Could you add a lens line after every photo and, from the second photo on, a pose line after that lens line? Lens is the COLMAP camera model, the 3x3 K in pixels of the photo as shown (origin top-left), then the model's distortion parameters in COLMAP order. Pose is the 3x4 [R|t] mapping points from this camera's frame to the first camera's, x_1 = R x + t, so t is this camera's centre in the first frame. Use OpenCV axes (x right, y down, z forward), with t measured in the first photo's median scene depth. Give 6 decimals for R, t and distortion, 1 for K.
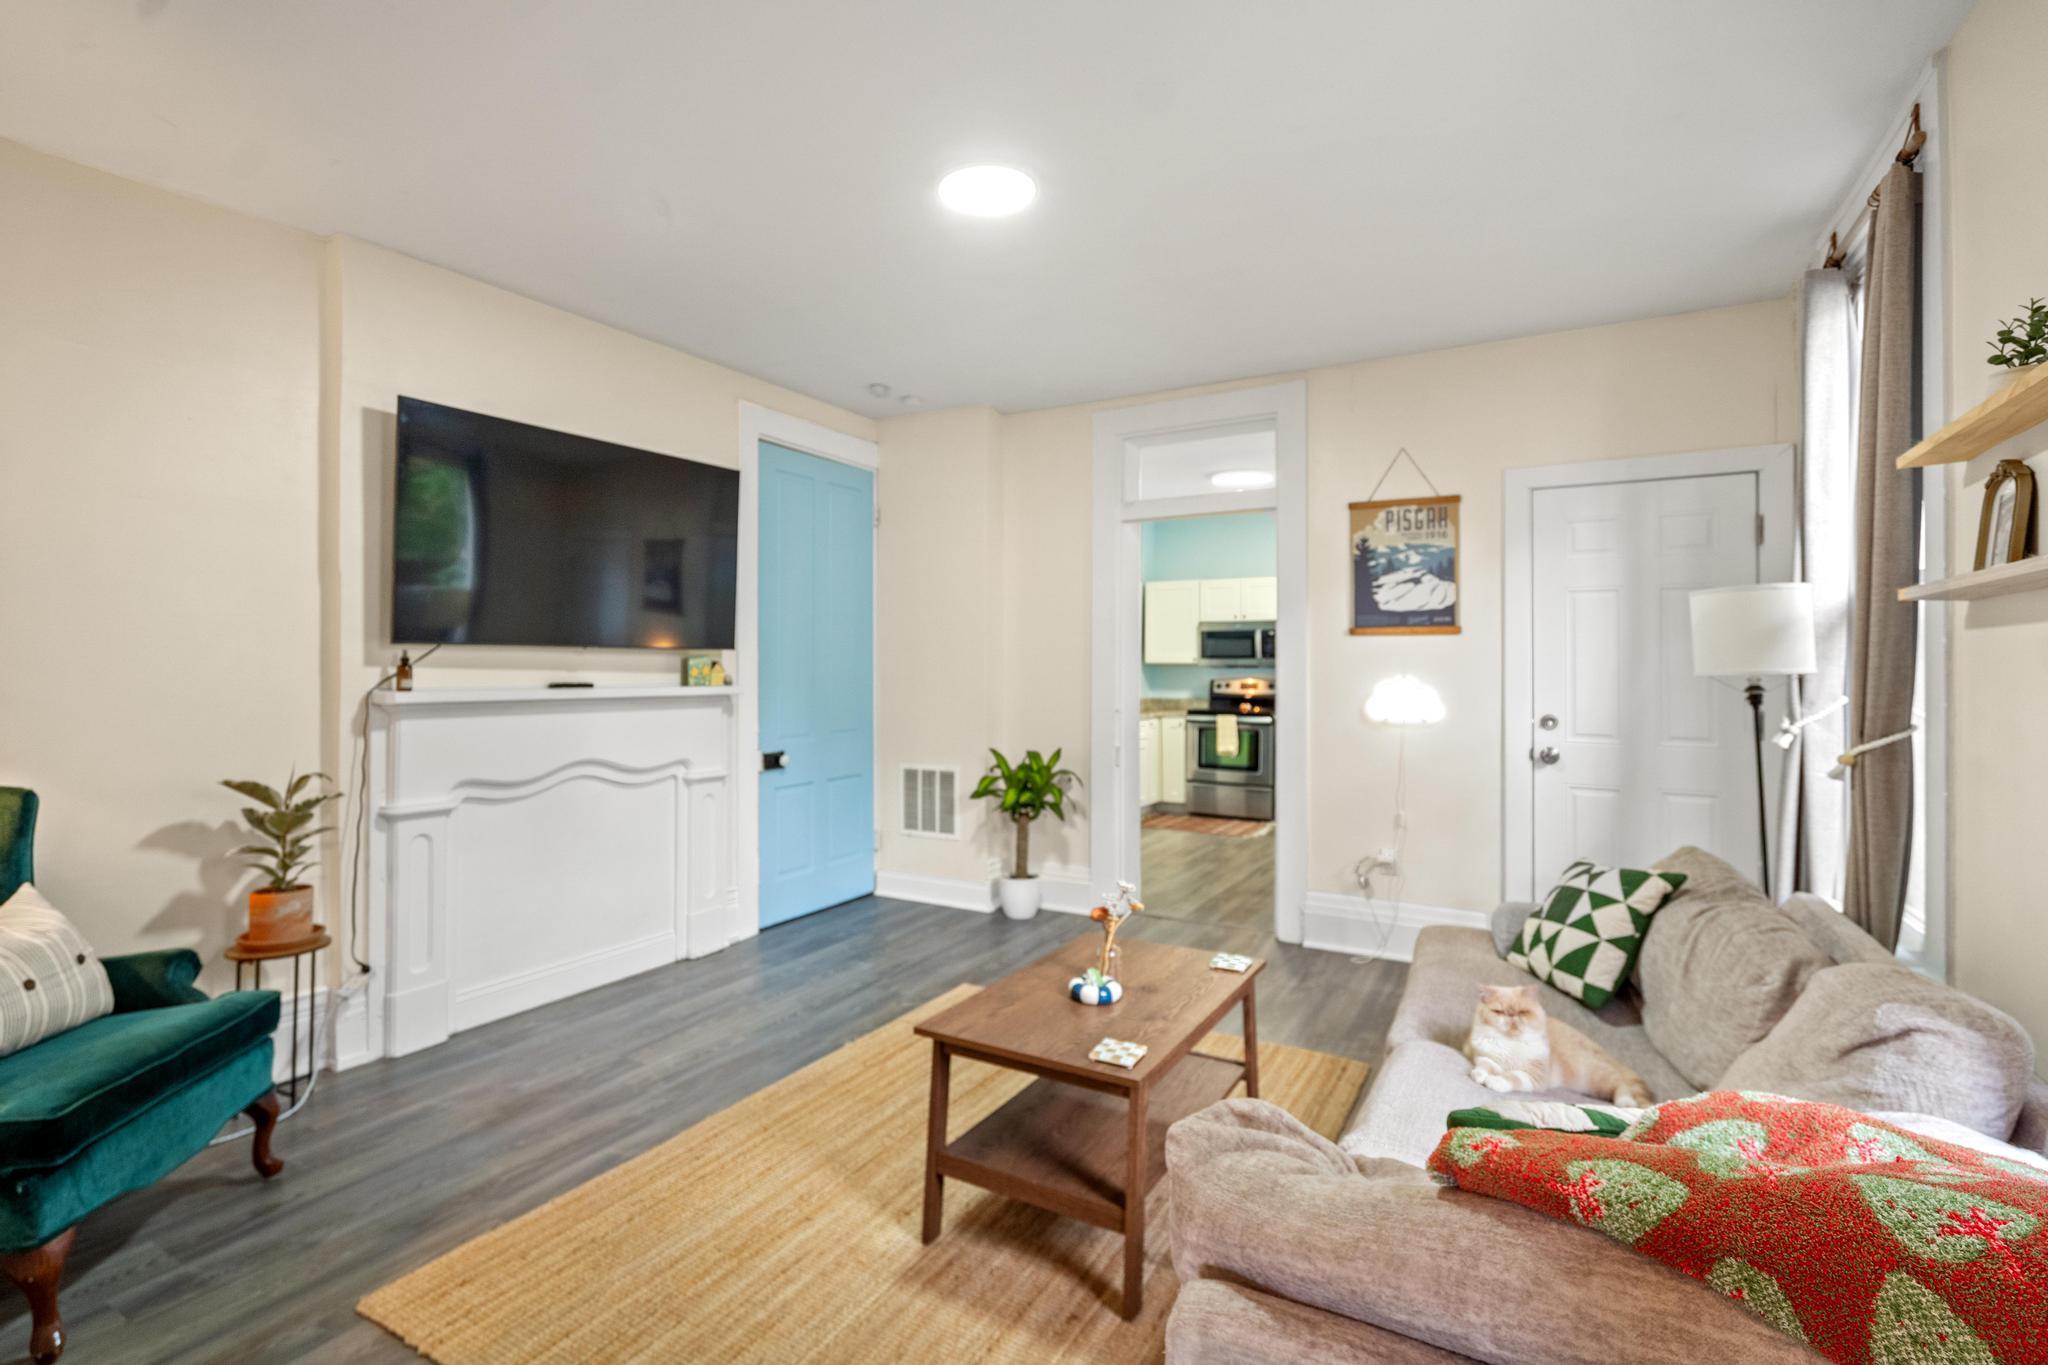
lens RADIAL K [[944.5, 0, 1021.4], [0, 944.5, 672.5], [0, 0, 1]] dist [-0.007125, 0.001378]
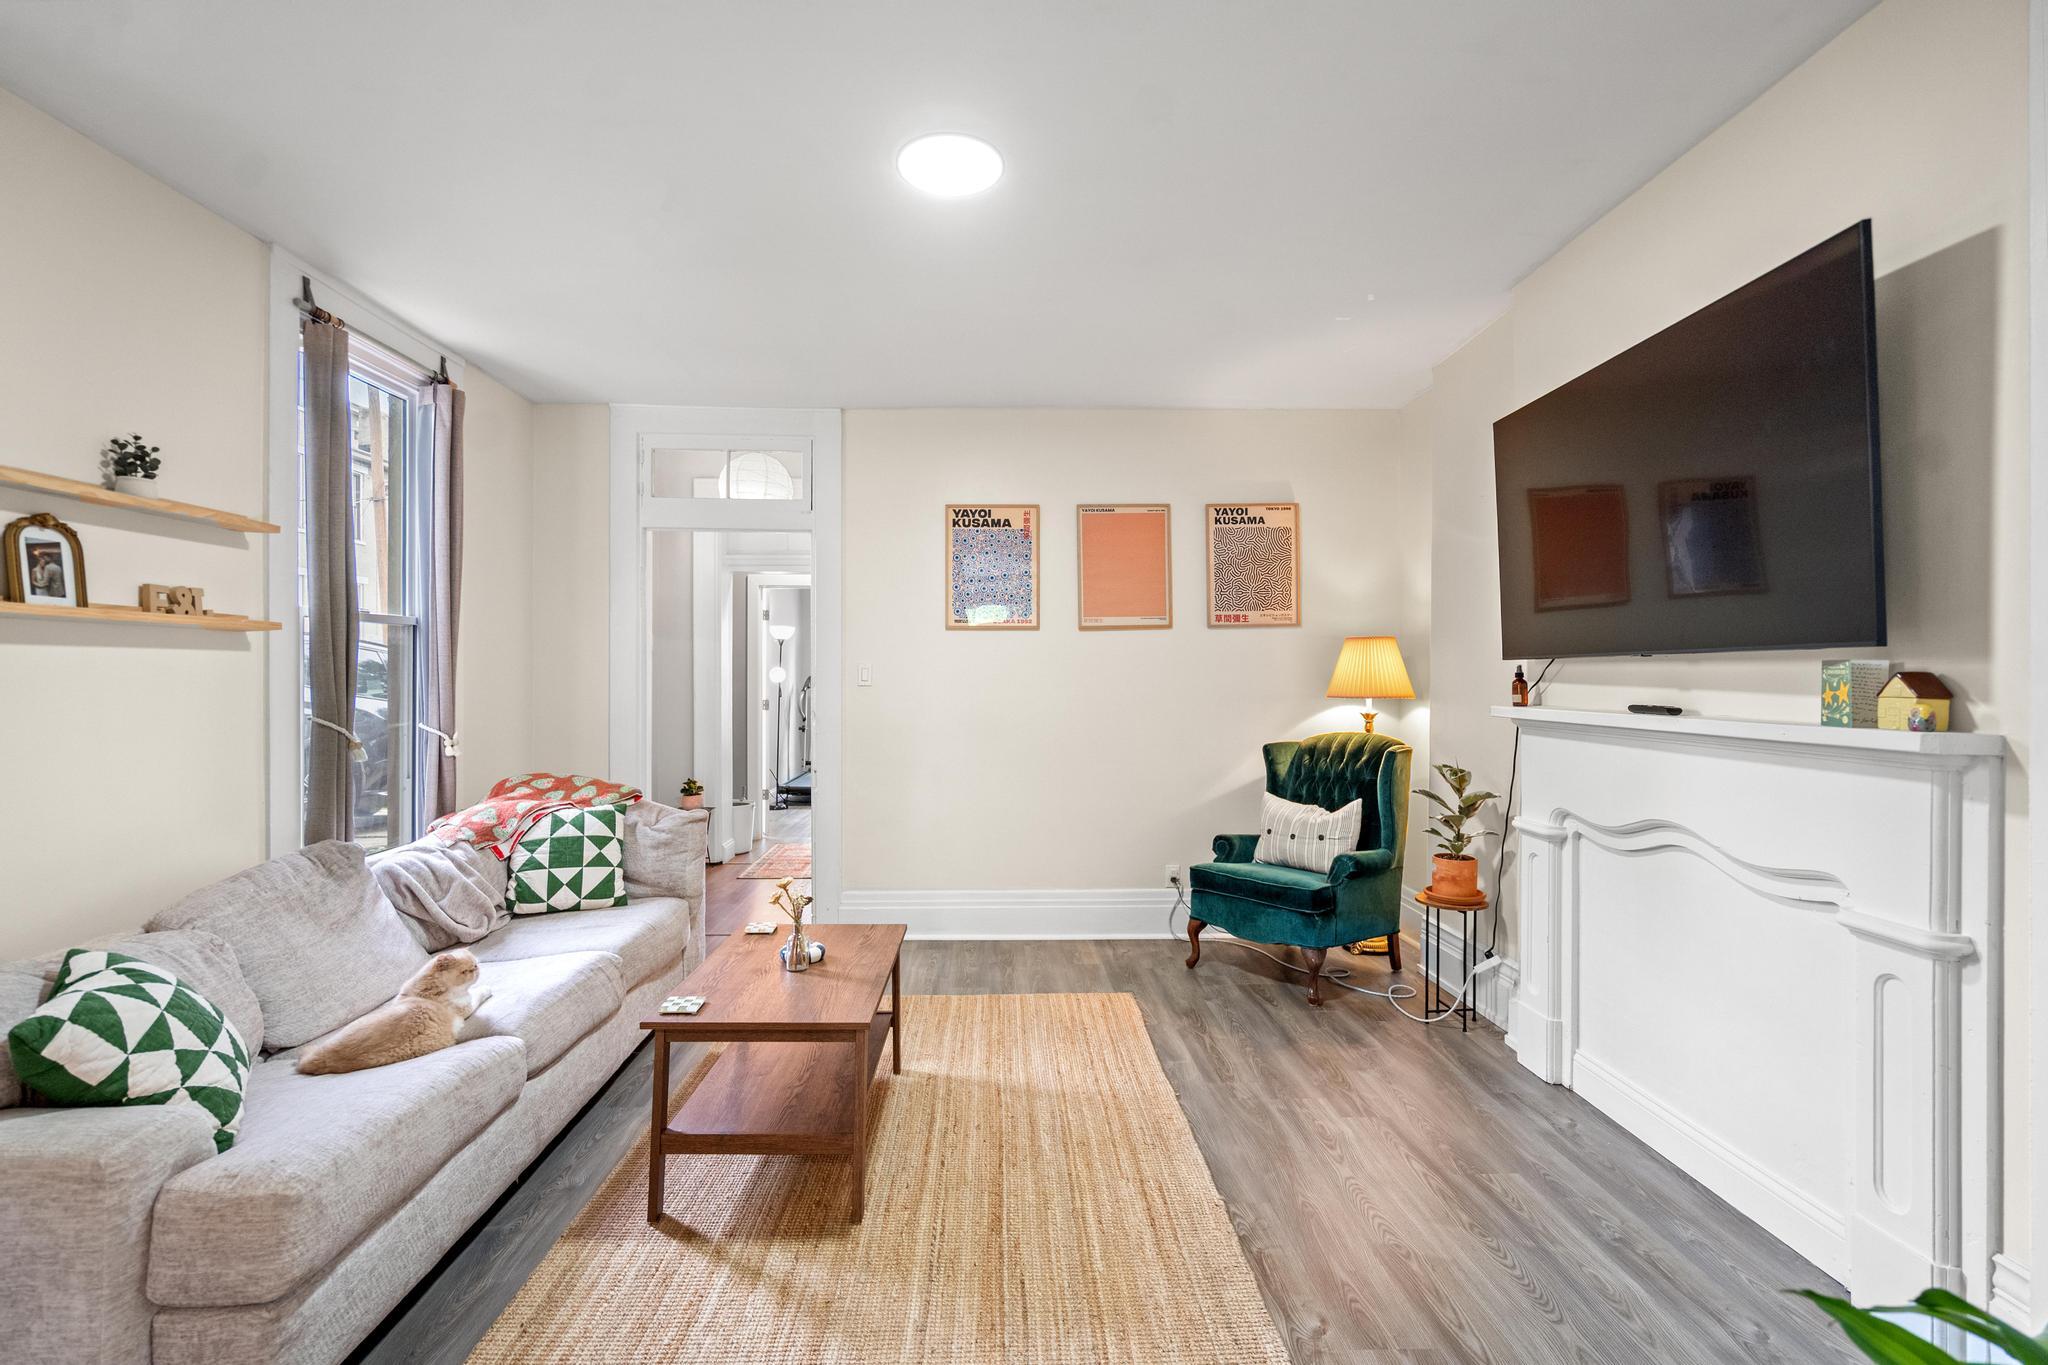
lens RADIAL K [[944.5, 0, 1013.6], [0, 944.5, 673.5], [0, 0, 1]] dist [-0.007125, 0.001378]
pose [[-0.861462, -0.010369, -0.507716, 0.342775], [-0.010879, 0.999939, -0.001963, -0.007409], [0.507706, 0.003832, -0.861522, 1.632227]]
